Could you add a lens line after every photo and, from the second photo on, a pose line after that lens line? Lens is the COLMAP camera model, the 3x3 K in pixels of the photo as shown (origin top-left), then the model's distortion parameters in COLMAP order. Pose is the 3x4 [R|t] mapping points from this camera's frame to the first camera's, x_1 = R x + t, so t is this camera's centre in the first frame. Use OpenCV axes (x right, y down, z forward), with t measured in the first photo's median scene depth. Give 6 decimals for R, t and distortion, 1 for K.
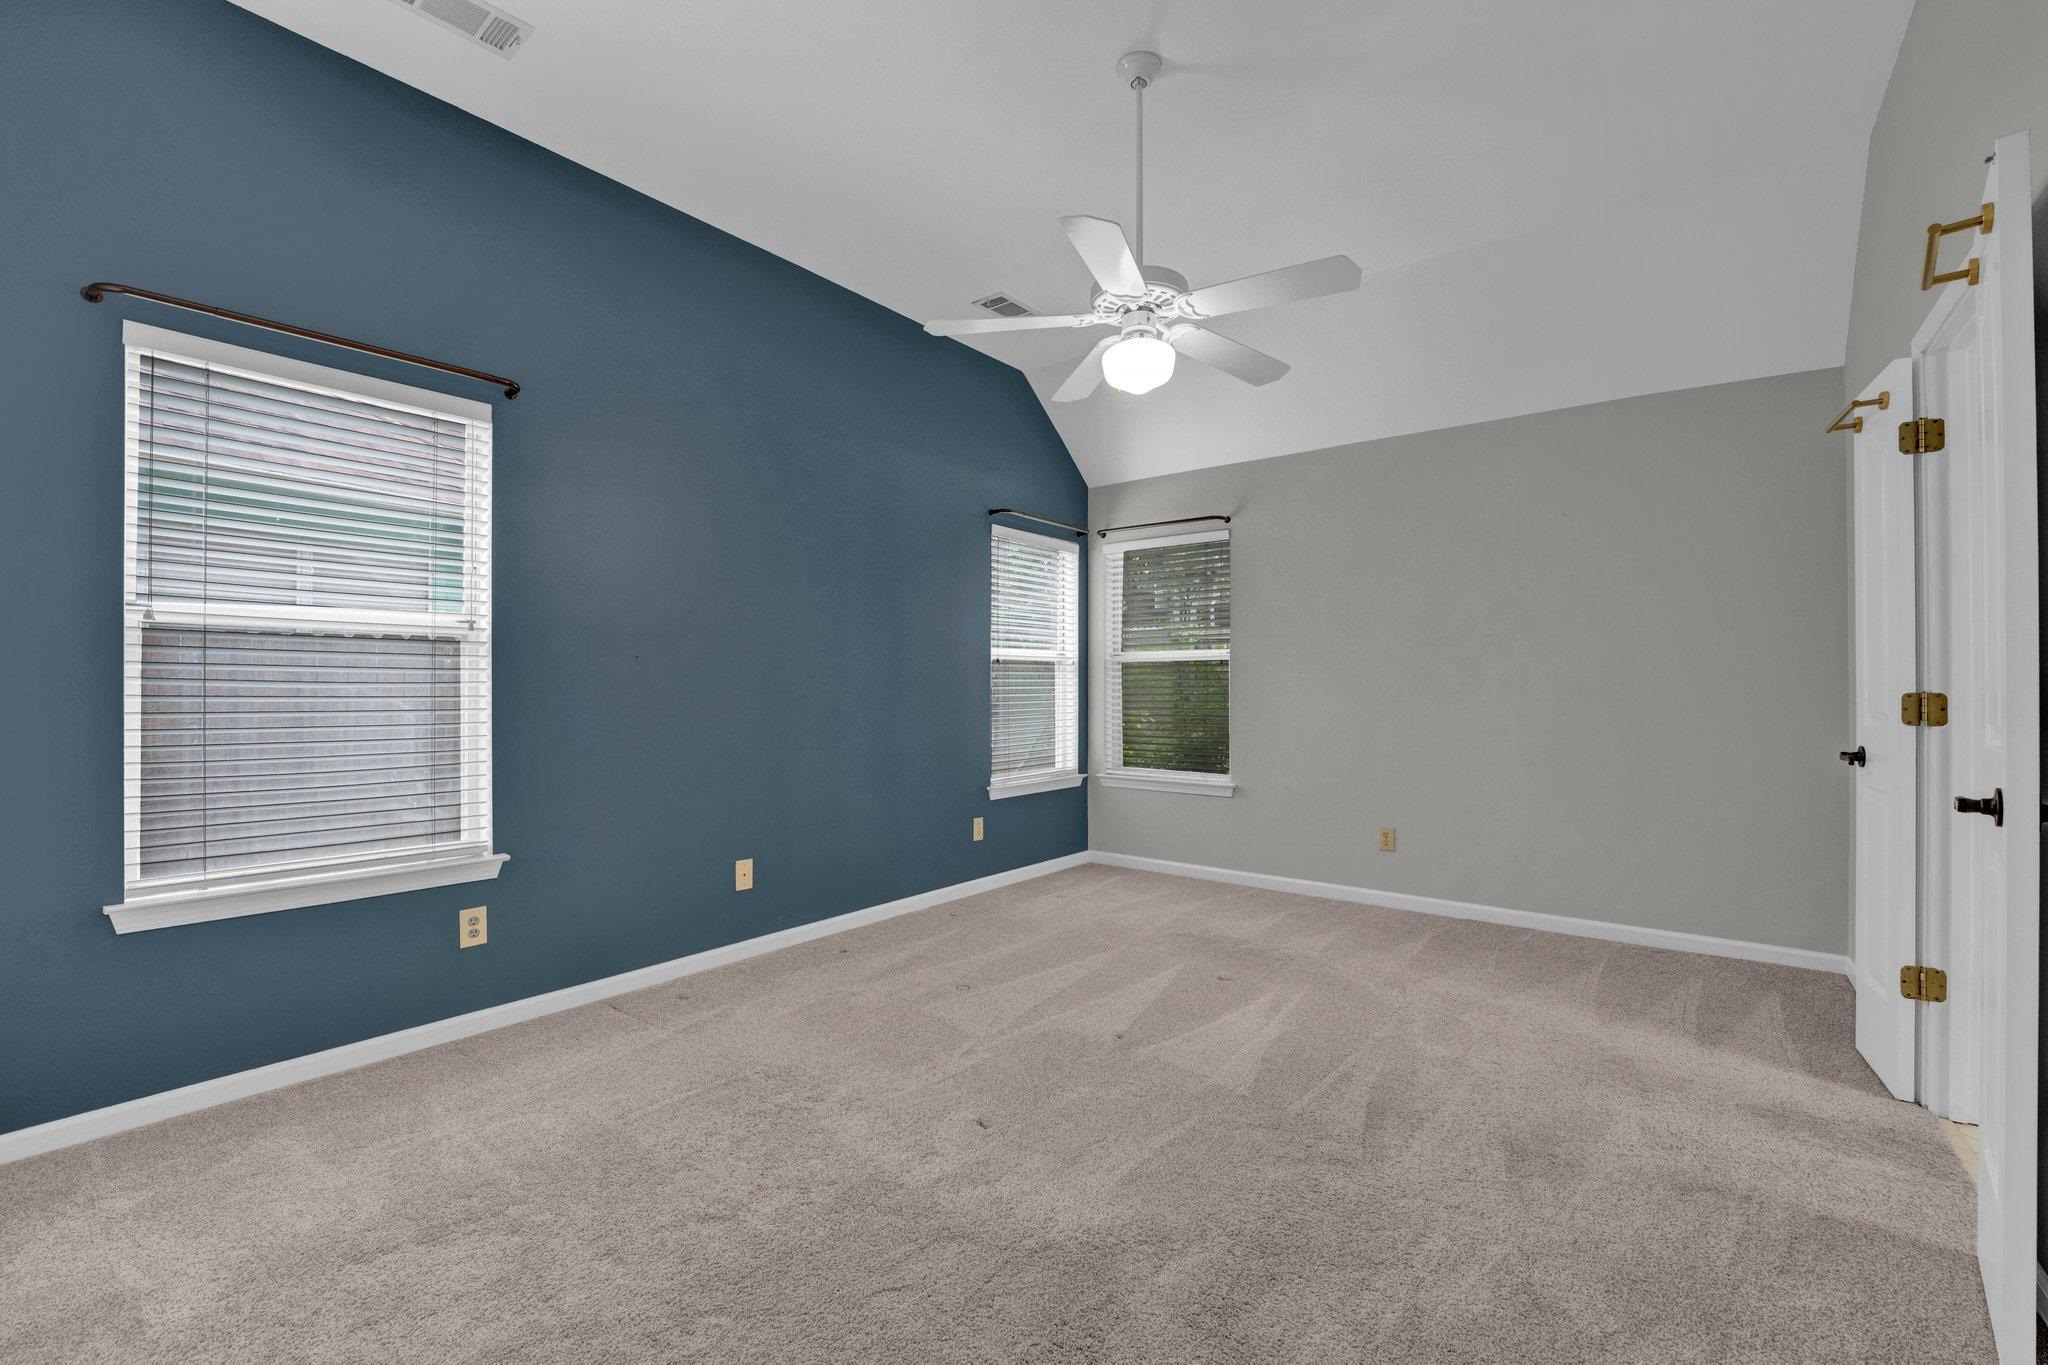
lens RADIAL K [[862.3, 0, 1033.1], [0, 862.3, 683.1], [0, 0, 1]] dist [-0.024558, 0.002280]
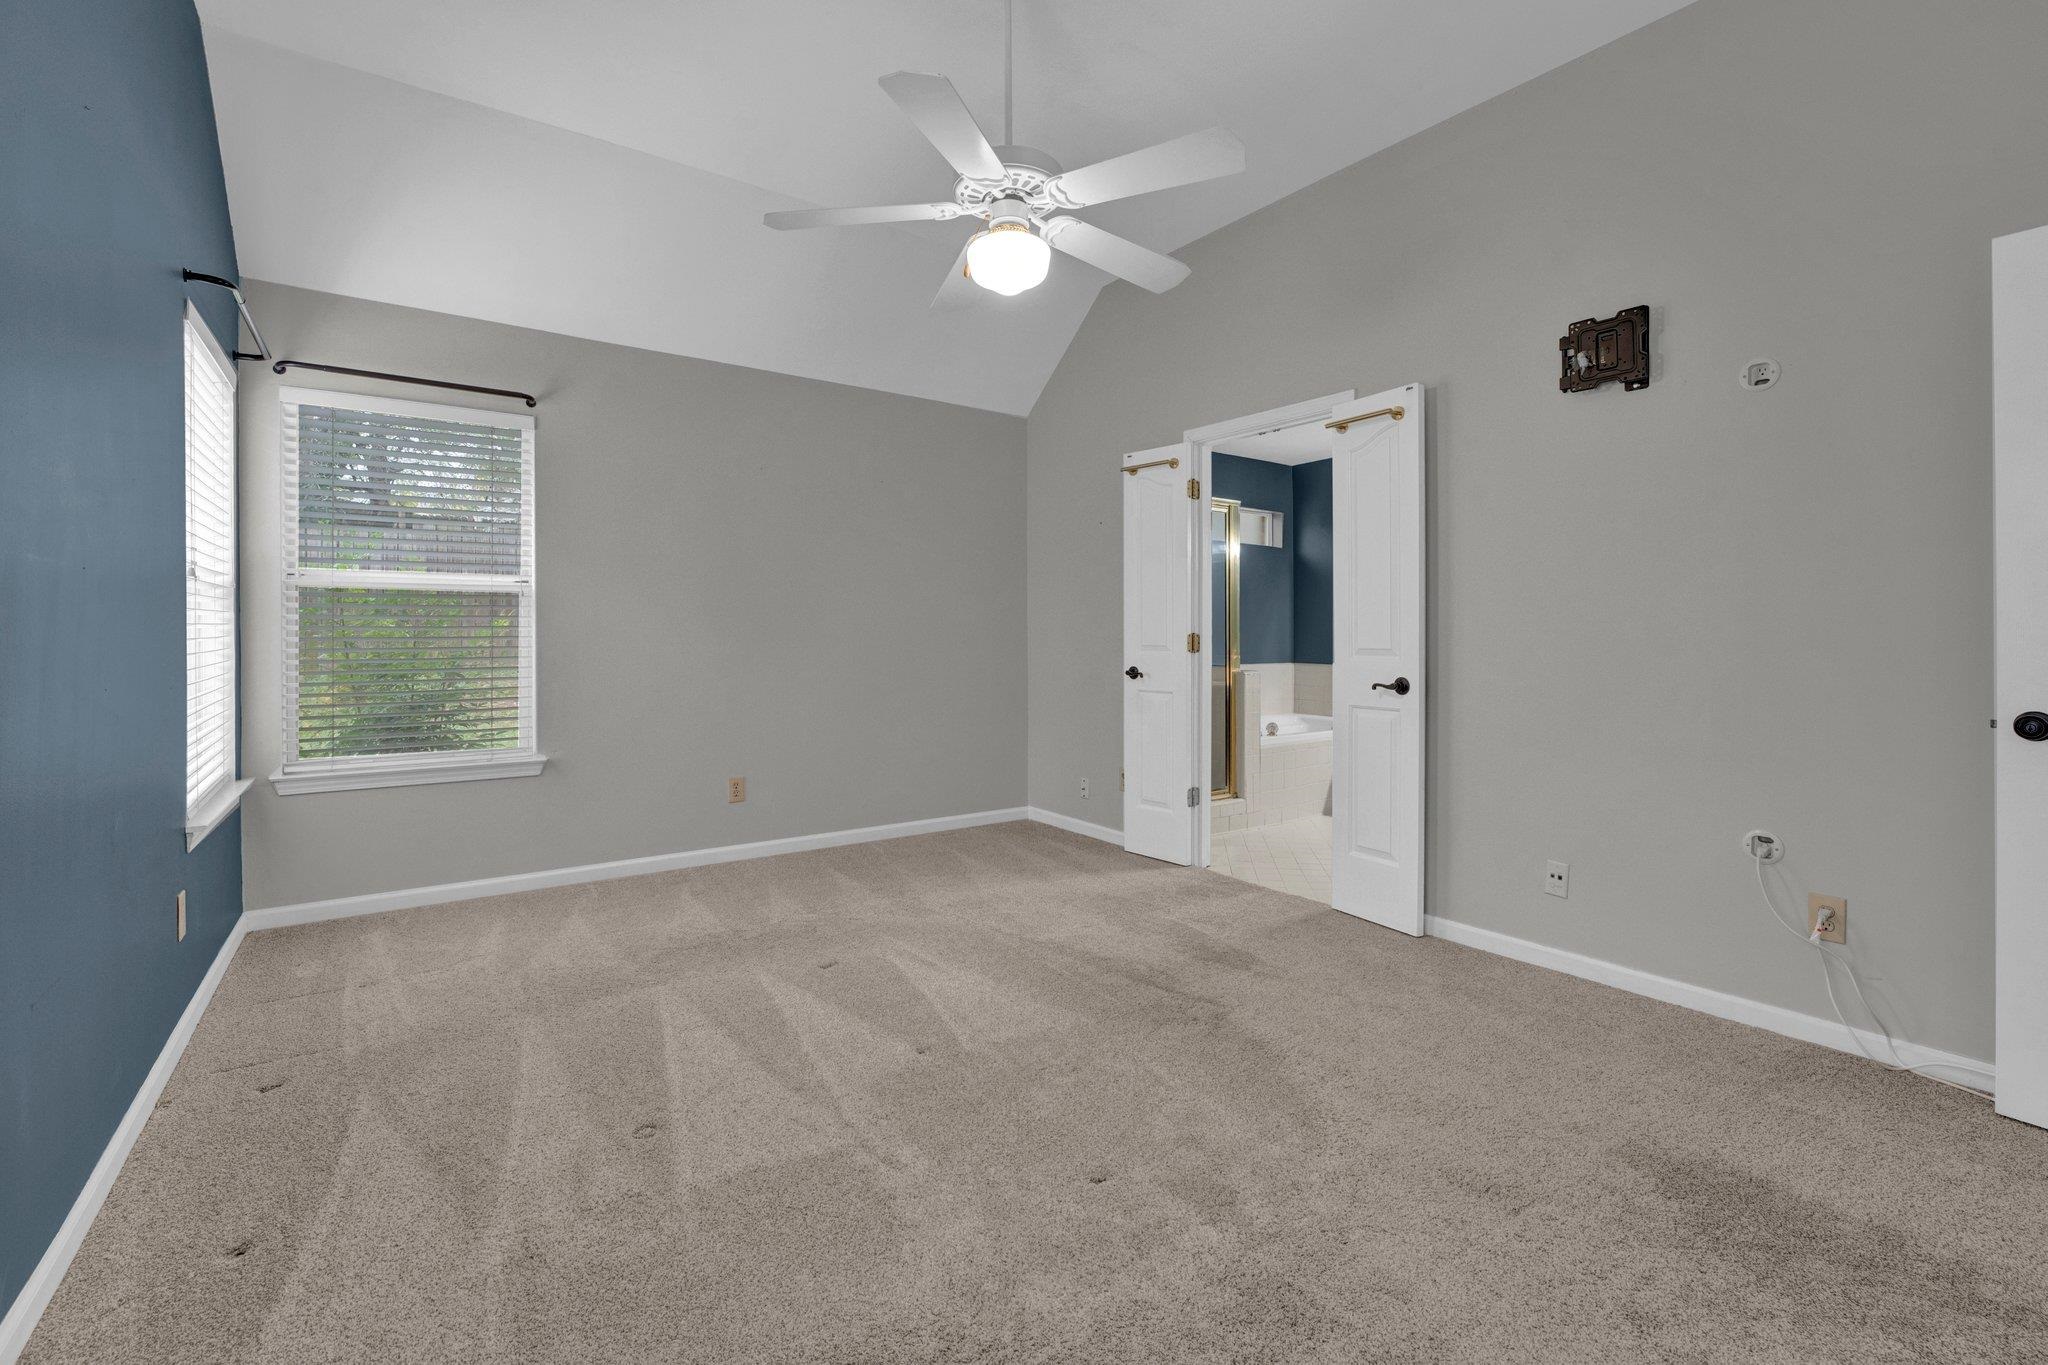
lens RADIAL K [[862.3, 0, 1058.4], [0, 862.3, 645.4], [0, 0, 1]] dist [-0.024558, 0.002280]
pose [[0.276902, -0.014623, 0.960787, -0.475371], [-0.008020, 0.999814, 0.017529, 0.003796], [-0.960865, -0.012559, 0.276733, 0.476601]]
